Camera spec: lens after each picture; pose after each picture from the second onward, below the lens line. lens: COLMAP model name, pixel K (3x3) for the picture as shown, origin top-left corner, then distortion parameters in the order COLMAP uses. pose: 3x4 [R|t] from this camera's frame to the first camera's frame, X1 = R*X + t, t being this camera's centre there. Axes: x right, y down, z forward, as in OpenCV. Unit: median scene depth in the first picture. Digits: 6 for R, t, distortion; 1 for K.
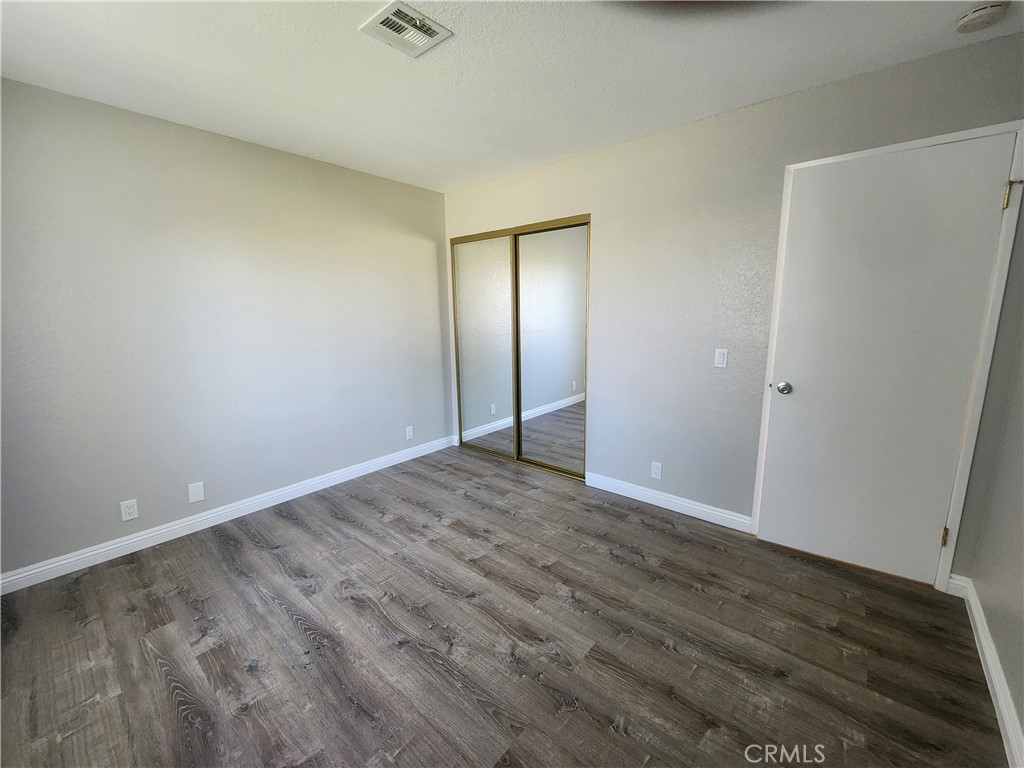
lens RADIAL K [[416.3, 0, 511.6], [0, 416.3, 380.9], [0, 0, 1]] dist [0.003996, 0.000988]
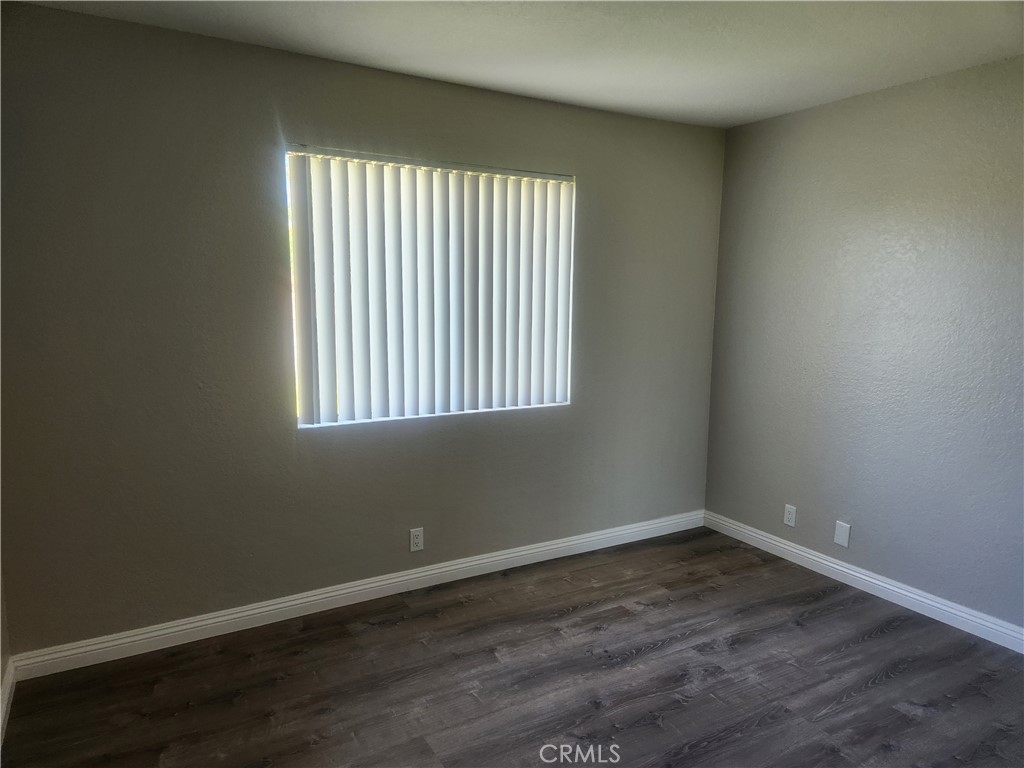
lens RADIAL K [[694.1, 0, 512.0], [0, 694.1, 385.2], [0, 0, 1]] dist [0.004287, 0.000426]
pose [[-0.337216, 0.127396, -0.932768, 0.903387], [-0.171407, 0.965932, 0.193893, -0.217389], [0.925692, 0.225266, -0.303891, 0.972354]]
